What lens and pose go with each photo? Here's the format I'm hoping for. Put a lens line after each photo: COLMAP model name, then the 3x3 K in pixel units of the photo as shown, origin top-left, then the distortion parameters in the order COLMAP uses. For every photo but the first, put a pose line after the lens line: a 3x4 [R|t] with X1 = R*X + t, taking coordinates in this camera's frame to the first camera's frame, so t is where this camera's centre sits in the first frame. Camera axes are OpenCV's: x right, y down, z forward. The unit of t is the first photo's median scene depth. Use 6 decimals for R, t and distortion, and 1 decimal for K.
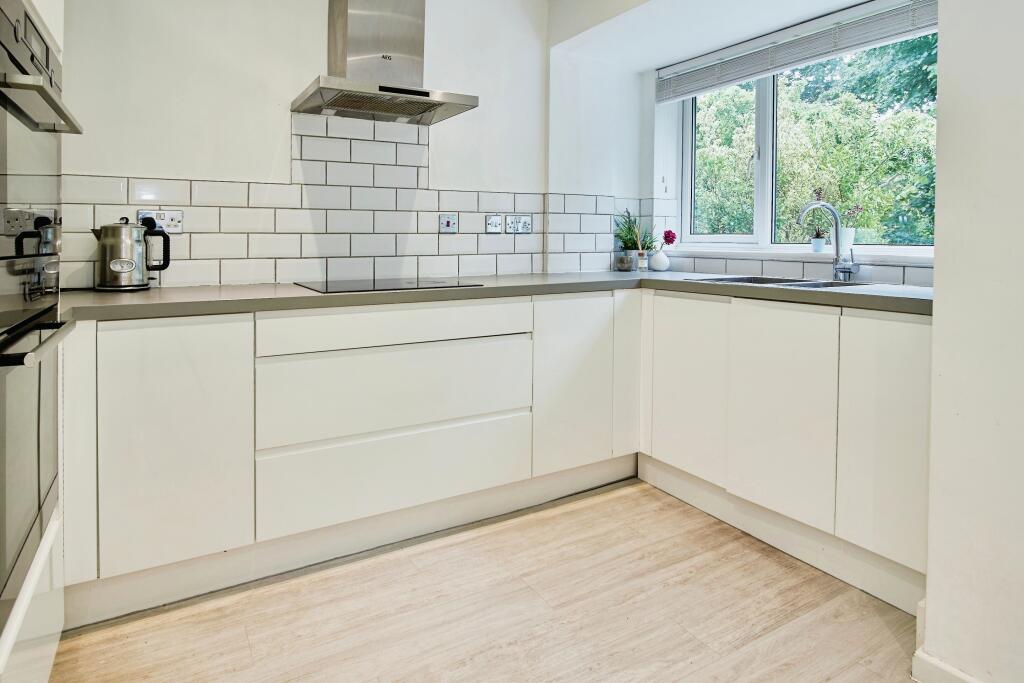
lens RADIAL K [[604.1, 0, 512.0], [0, 604.1, 341.5], [0, 0, 1]] dist [-0.033693, 0.000231]
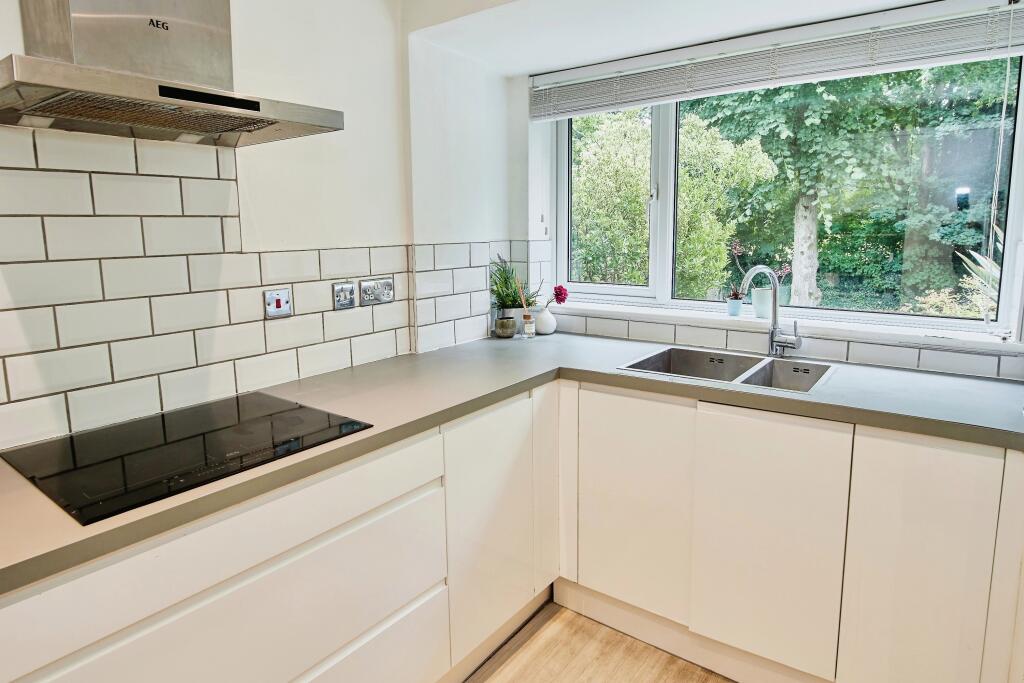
lens RADIAL K [[589.5, 0, 508.6], [0, 589.5, 377.5], [0, 0, 1]] dist [-0.030409, 0.002371]
pose [[0.929569, -0.091649, 0.357073, -0.104097], [0.063163, 0.993876, 0.090665, -0.152350], [-0.363196, -0.061725, 0.929666, 0.314631]]
